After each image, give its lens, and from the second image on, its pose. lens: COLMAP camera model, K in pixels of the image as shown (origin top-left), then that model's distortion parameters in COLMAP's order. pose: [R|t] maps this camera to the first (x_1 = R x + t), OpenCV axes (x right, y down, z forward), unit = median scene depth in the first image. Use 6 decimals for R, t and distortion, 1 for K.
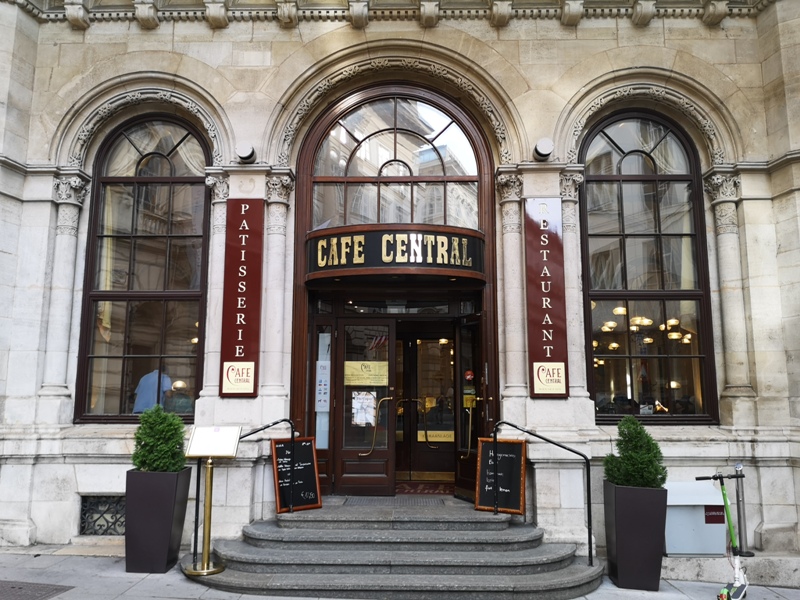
lens RADIAL K [[631.0, 0, 400.0], [0, 631.0, 300.0], [0, 0, 1]] dist [0.060153, -0.090208]
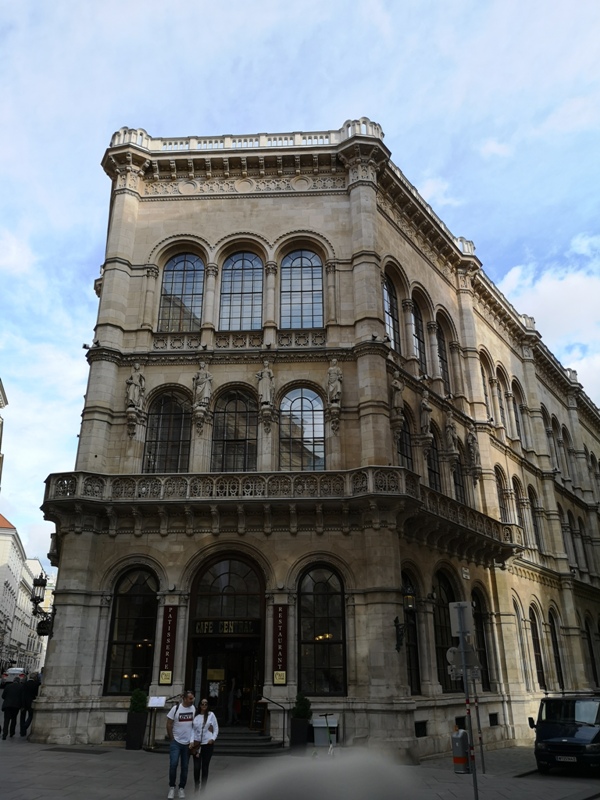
lens RADIAL K [[631.0, 0, 293.7], [0, 631.0, 403.1], [0, 0, 1]] dist [0.060153, -0.090208]
pose [[0.999262, -0.014954, -0.035390, 0.385705], [0.005735, 0.968877, -0.247475, -0.320426], [0.037989, 0.247089, 0.968248, -1.809330]]
